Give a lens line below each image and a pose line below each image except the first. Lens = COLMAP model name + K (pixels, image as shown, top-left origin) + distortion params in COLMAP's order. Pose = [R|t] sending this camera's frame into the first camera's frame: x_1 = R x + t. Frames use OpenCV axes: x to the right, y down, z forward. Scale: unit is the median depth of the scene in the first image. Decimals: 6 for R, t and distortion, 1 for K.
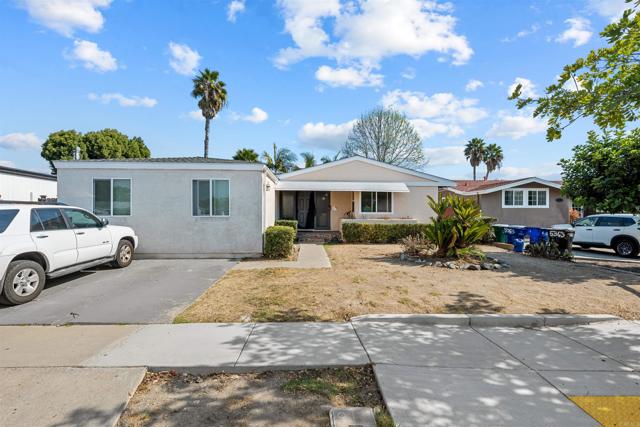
lens RADIAL K [[291.6, 0, 320.0], [0, 291.6, 213.5], [0, 0, 1]] dist [-0.000400, -0.000067]
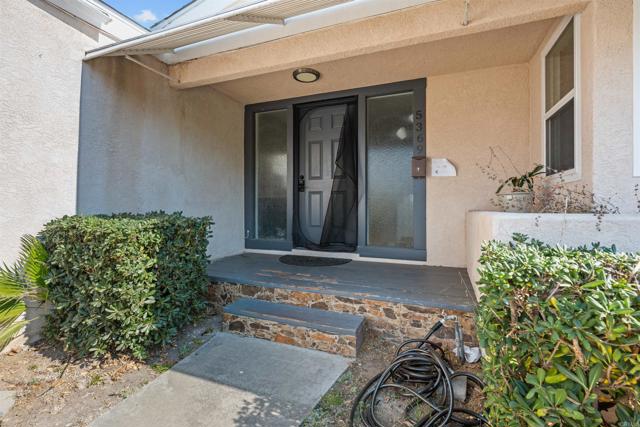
lens RADIAL K [[291.6, 0, 320.0], [0, 291.6, 213.5], [0, 0, 1]] dist [-0.000400, -0.000067]
pose [[0.908251, 0.003271, -0.418413, 0.056675], [-0.003224, 0.999994, 0.000819, 0.019040], [0.418413, 0.000605, 0.908257, 0.755356]]
